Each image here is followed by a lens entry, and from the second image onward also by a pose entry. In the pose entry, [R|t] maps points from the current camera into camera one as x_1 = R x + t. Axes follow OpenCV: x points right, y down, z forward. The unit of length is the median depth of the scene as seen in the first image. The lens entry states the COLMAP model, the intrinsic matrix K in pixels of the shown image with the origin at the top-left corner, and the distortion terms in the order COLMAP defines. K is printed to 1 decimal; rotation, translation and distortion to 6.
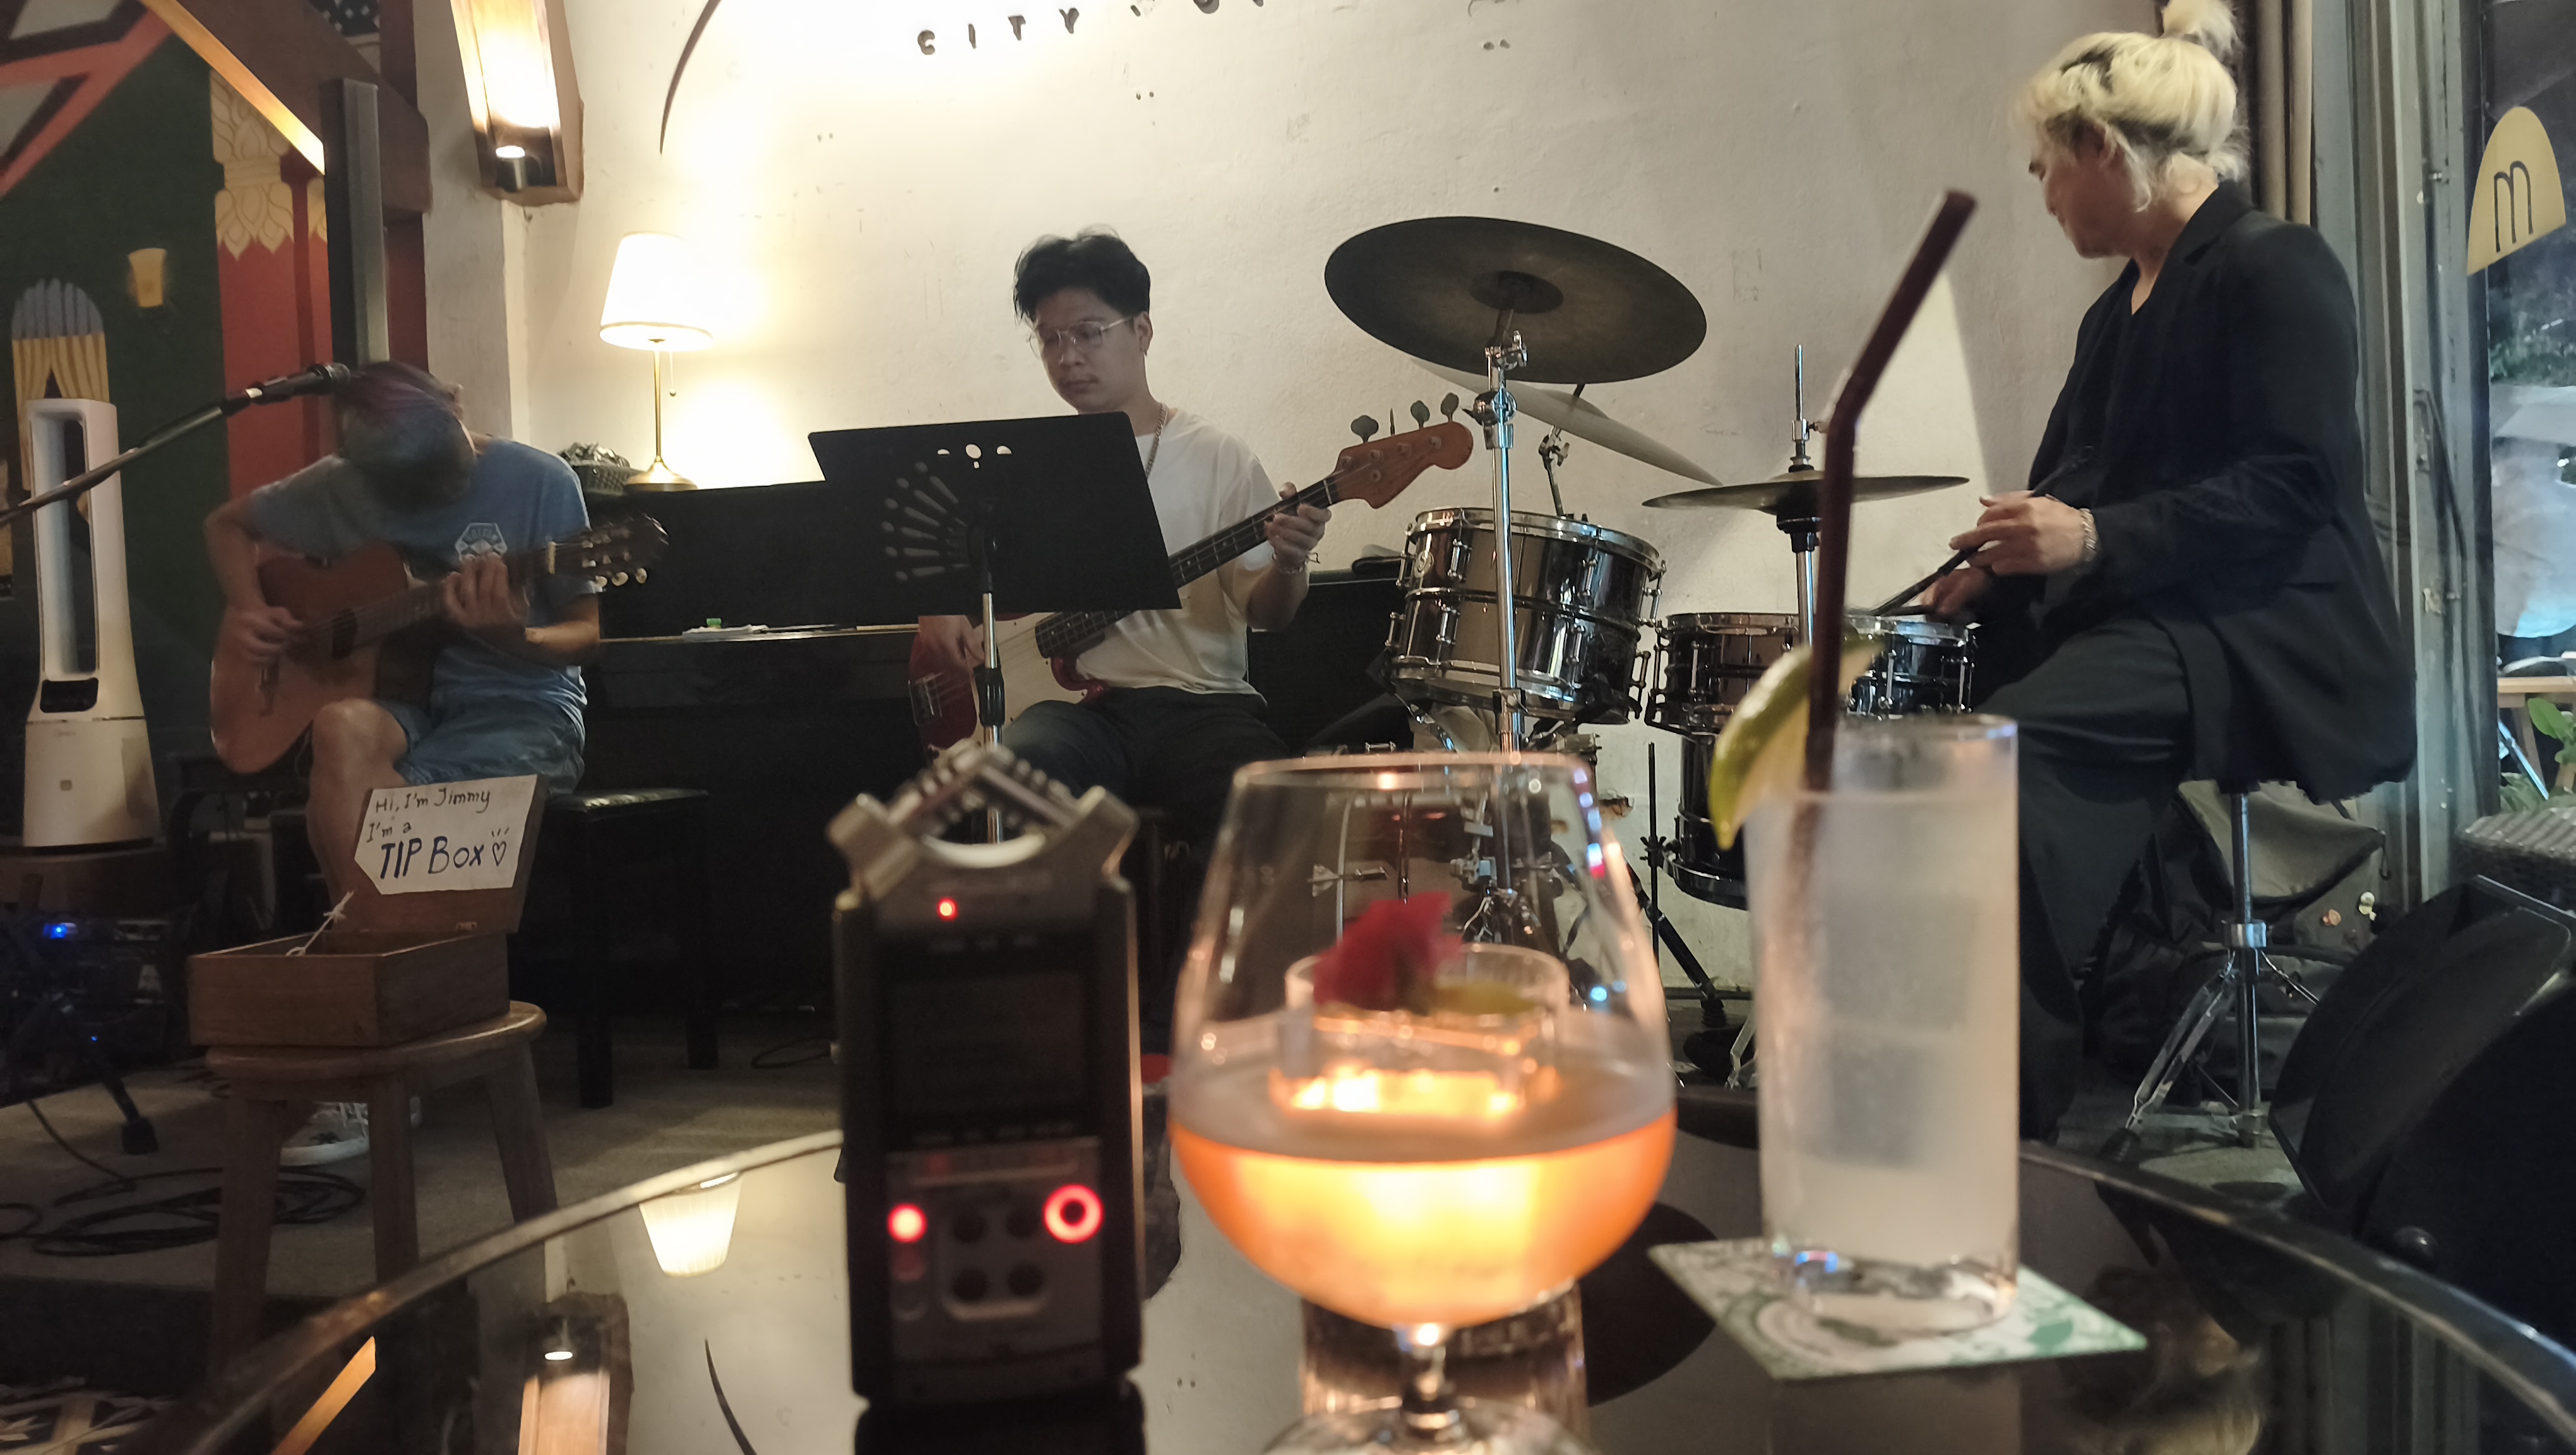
lens RADIAL K [[1704.5, 0, 1265.2], [0, 1704.5, 733.8], [0, 0, 1]] dist [0.015737, -0.026831]
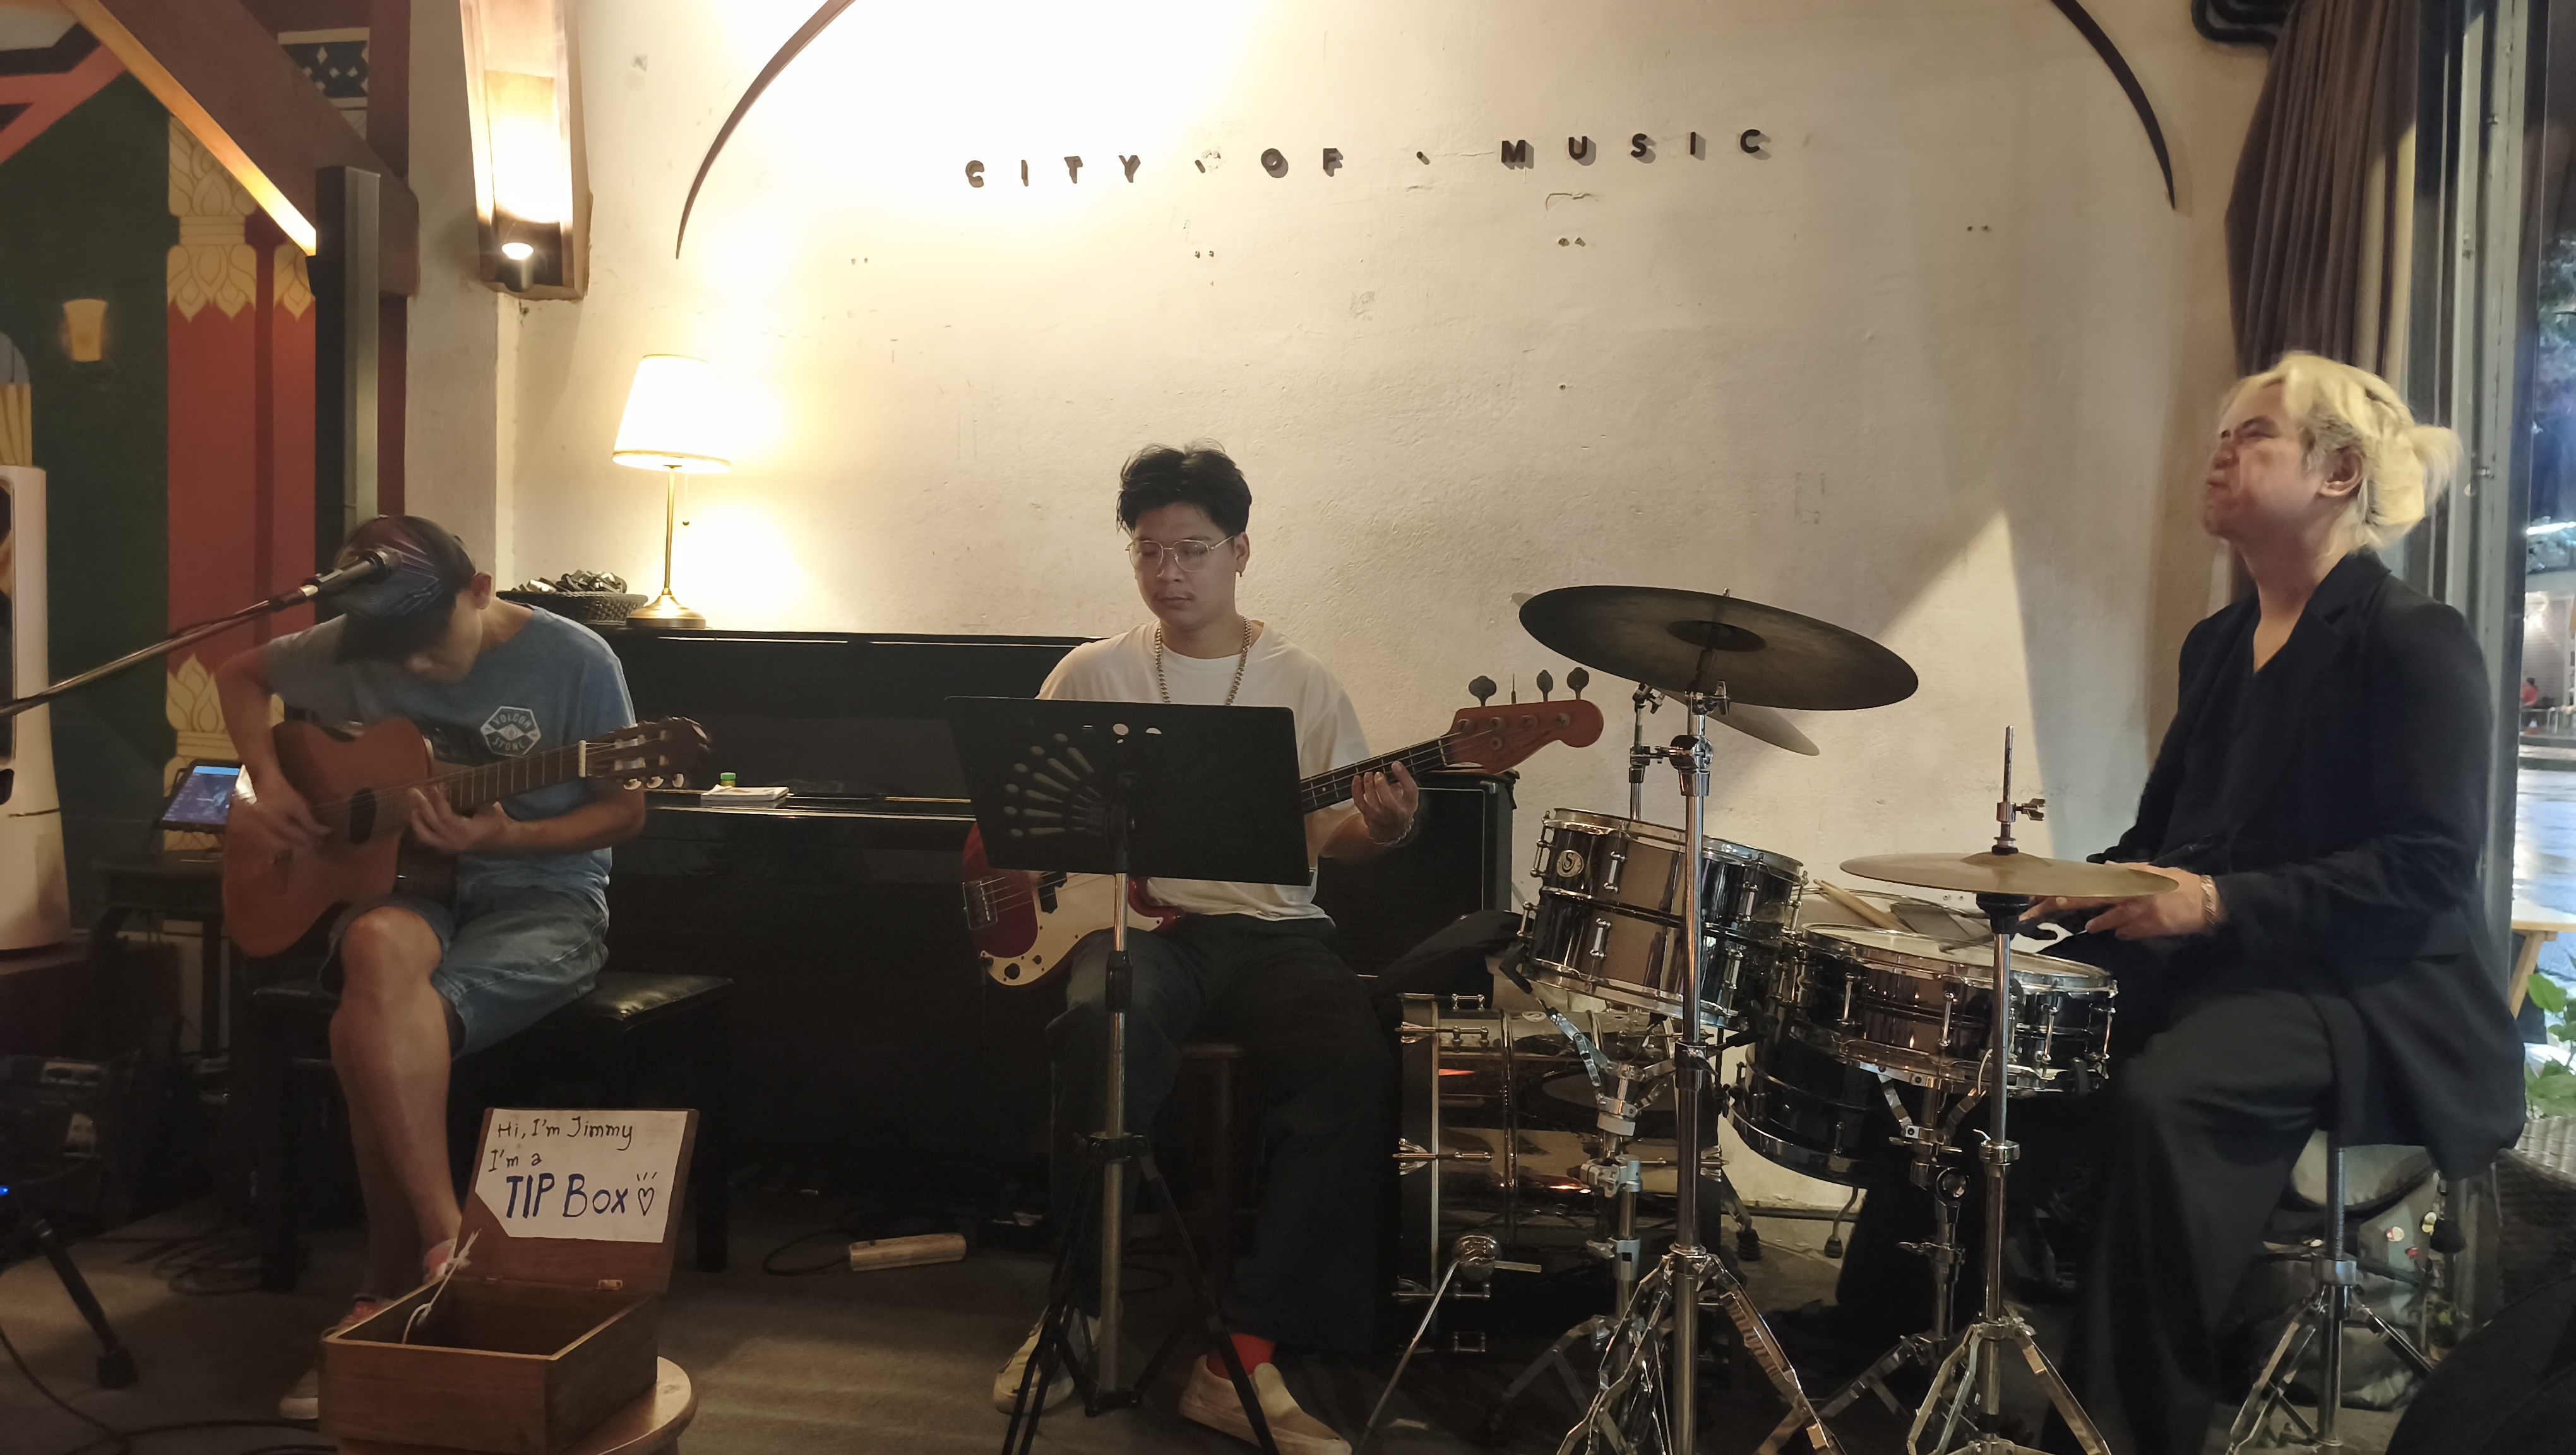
lens RADIAL K [[1704.5, 0, 1280.2], [0, 1704.5, 764.2], [0, 0, 1]] dist [0.015737, -0.026831]
pose [[0.994497, 0.054826, 0.089279, -0.101940], [-0.055902, 0.998390, 0.009595, -0.098792], [-0.088609, -0.014533, 0.995960, 0.025328]]
